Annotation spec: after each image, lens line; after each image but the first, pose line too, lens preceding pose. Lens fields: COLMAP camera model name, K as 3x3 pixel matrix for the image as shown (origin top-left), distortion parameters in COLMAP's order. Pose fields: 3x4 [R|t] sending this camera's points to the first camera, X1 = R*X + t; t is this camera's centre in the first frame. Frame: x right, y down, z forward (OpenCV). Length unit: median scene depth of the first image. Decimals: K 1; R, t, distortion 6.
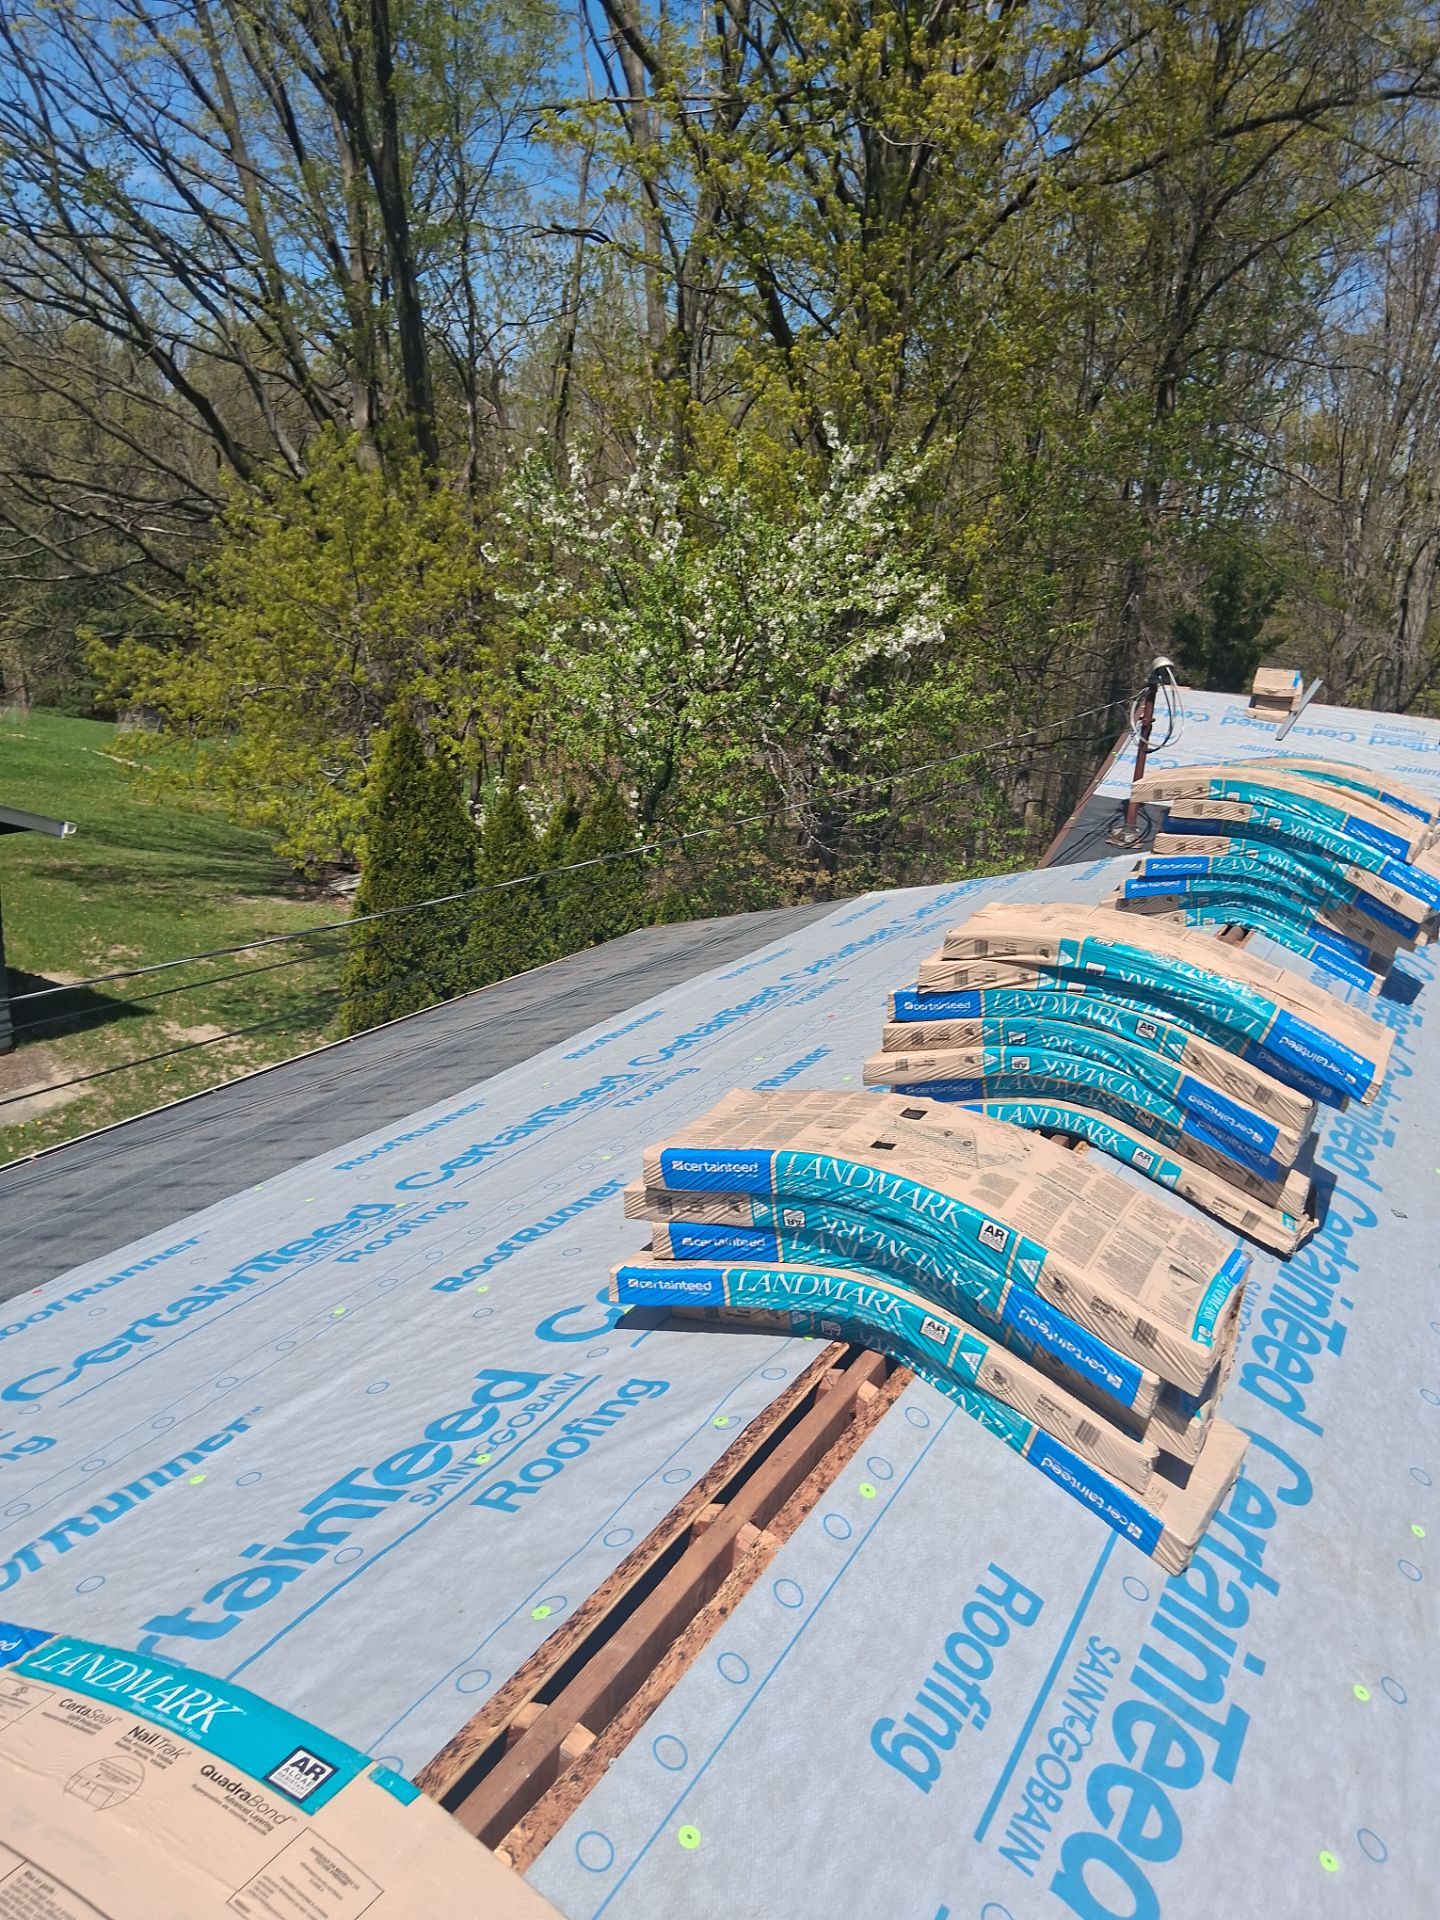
lens RADIAL K [[1549.2, 0, 720.0], [0, 1549.2, 960.0], [0, 0, 1]] dist [0.126690, -0.163873]
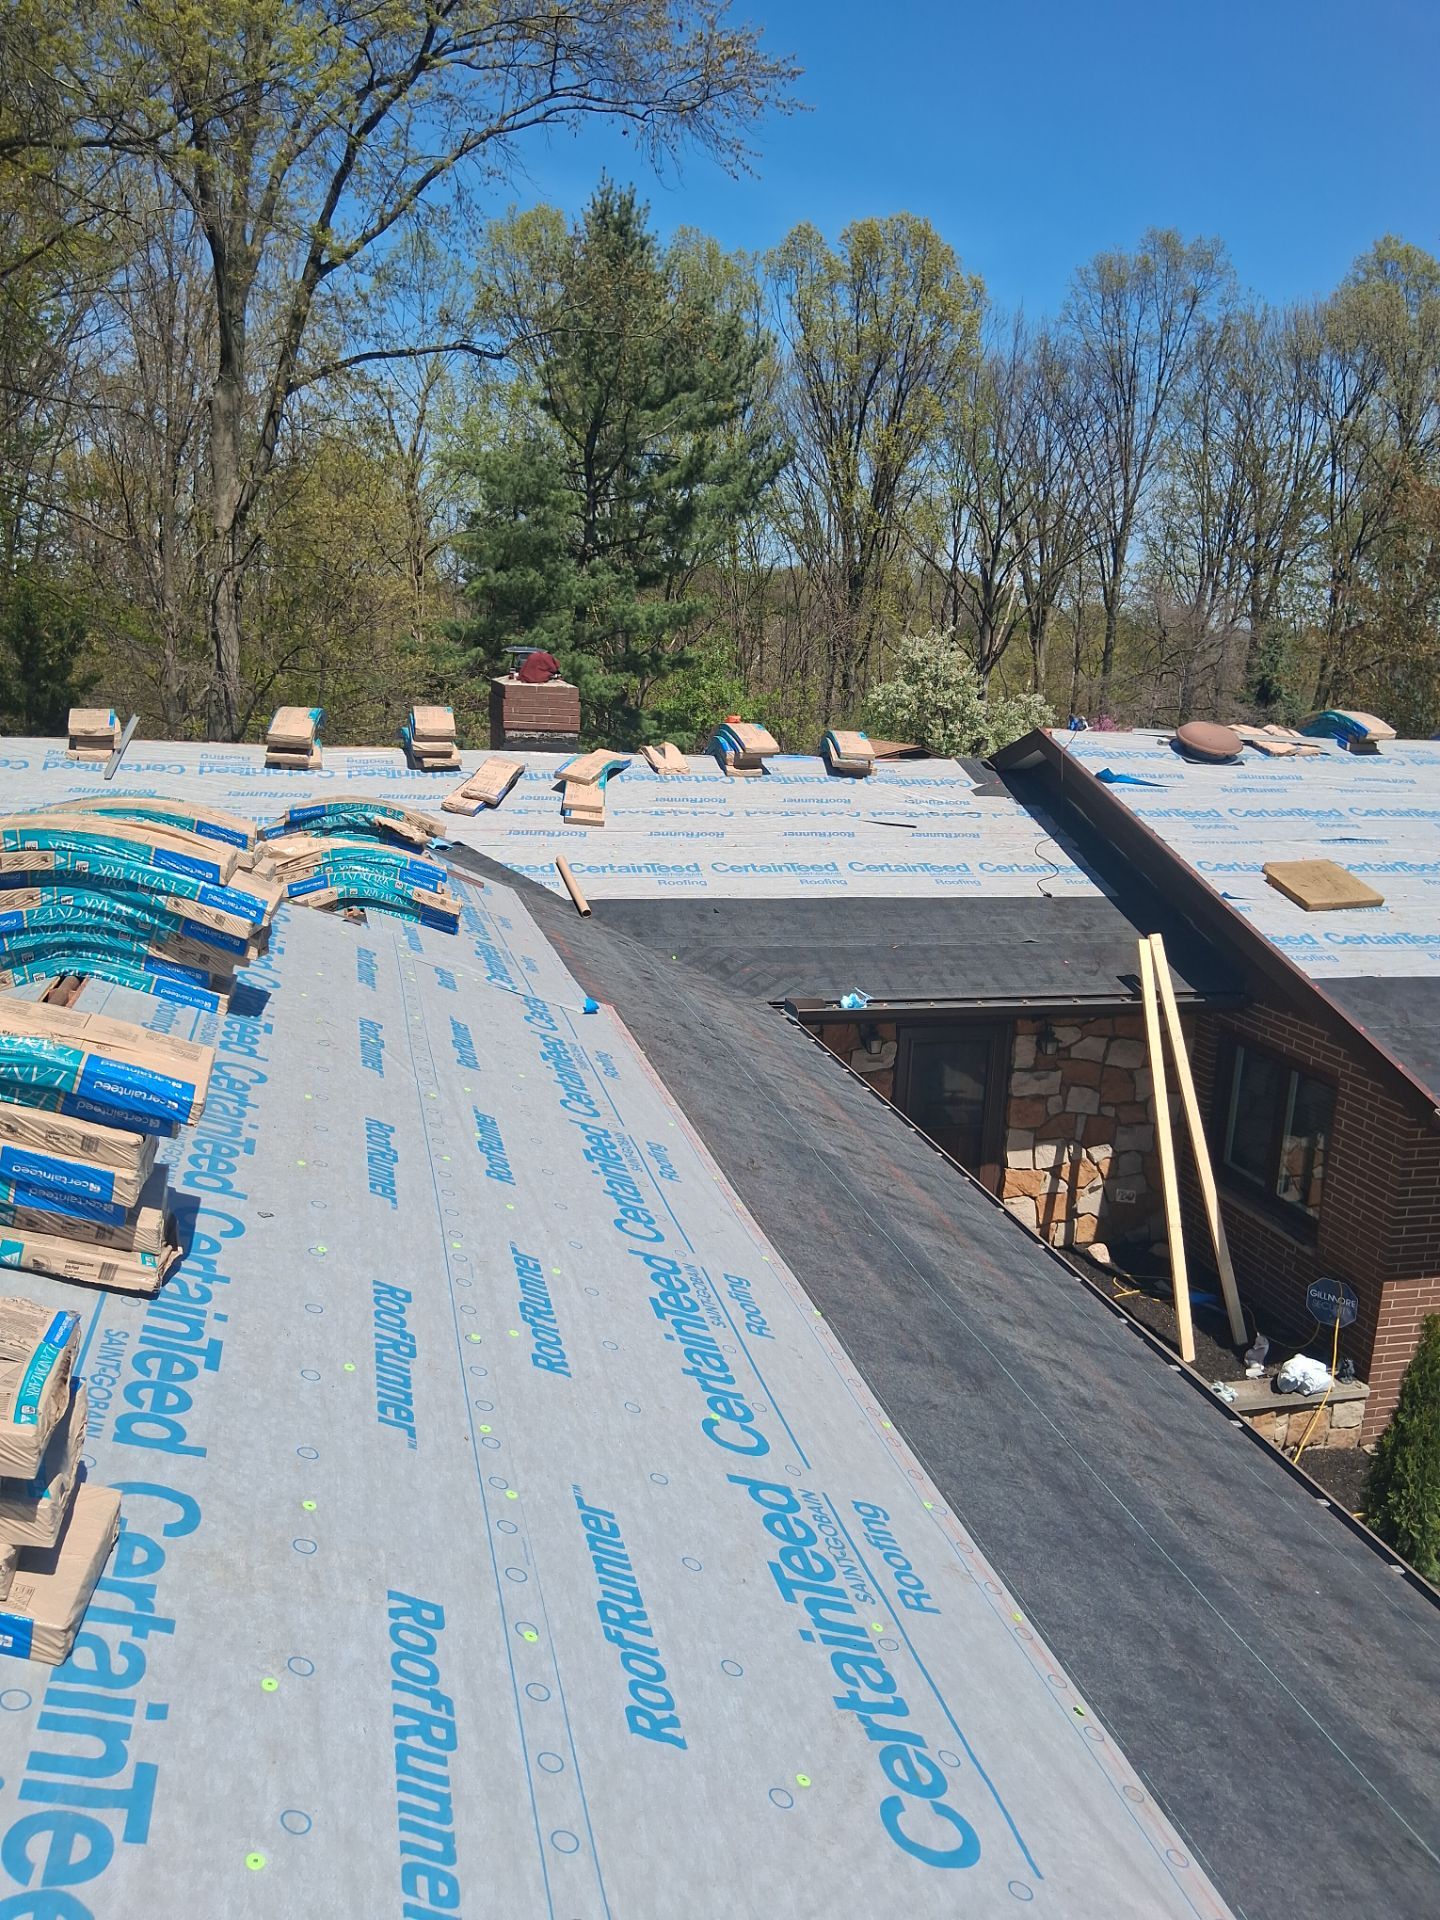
lens RADIAL K [[1522.7, 0, 780.9], [0, 1522.7, 952.2], [0, 0, 1]] dist [0.142980, -0.177589]
pose [[0.736222, -0.193694, 0.648428, 0.050145], [0.208702, 0.976447, 0.054719, 0.005083], [-0.643755, 0.095043, 0.759307, -0.024944]]
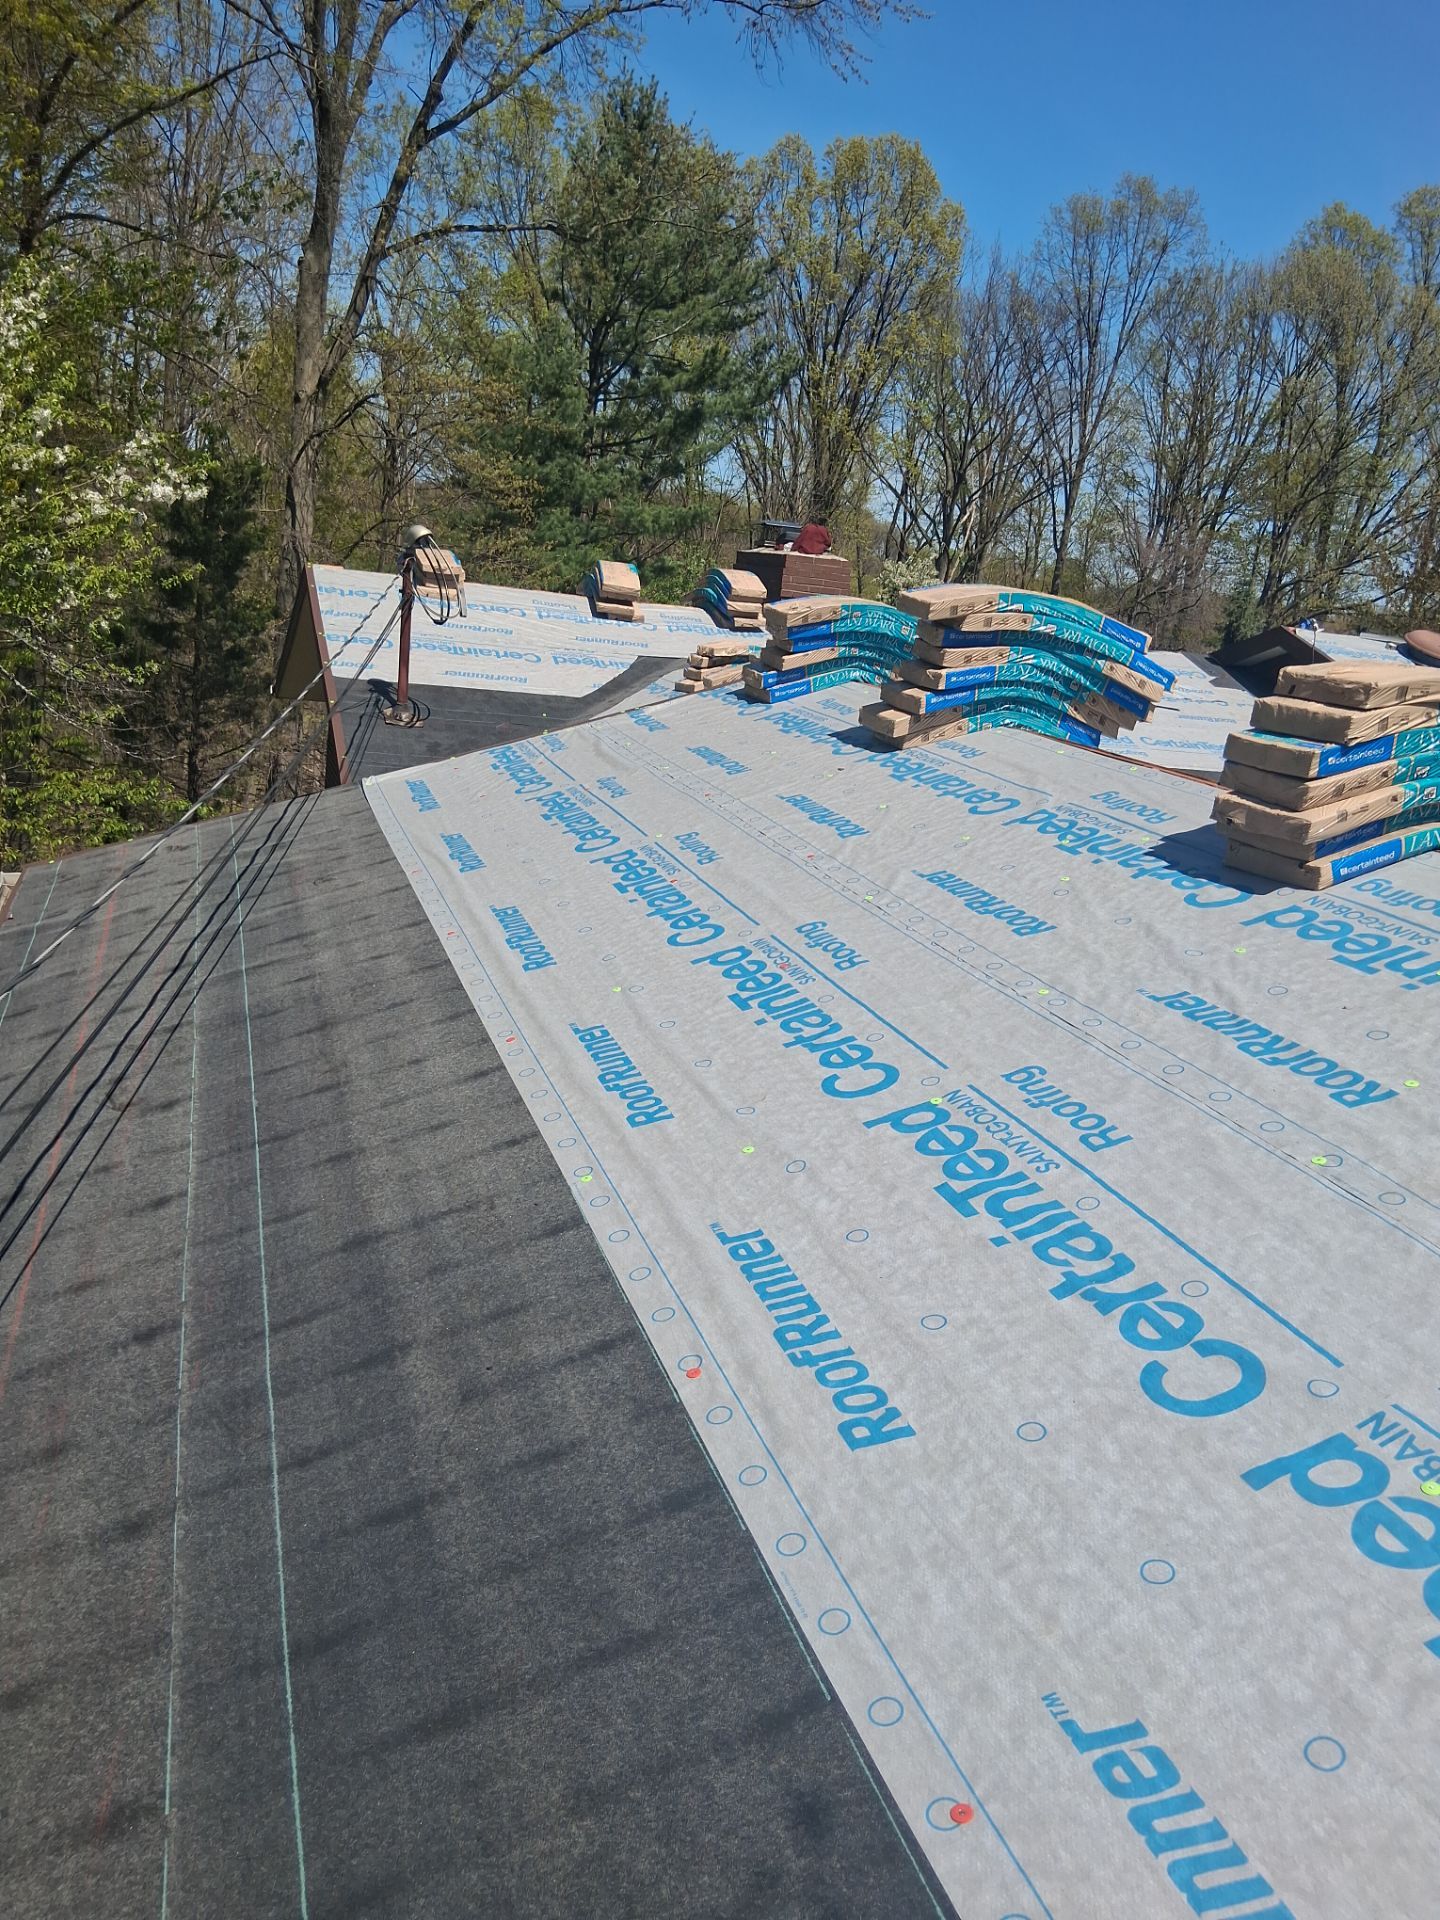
lens RADIAL K [[1549.2, 0, 720.0], [0, 1549.2, 960.0], [0, 0, 1]] dist [0.126690, -0.163873]
pose [[0.677290, -0.187961, 0.711301, -1.012308], [0.155587, 0.981541, 0.111224, -0.022730], [-0.719076, 0.035338, 0.694032, 0.594460]]
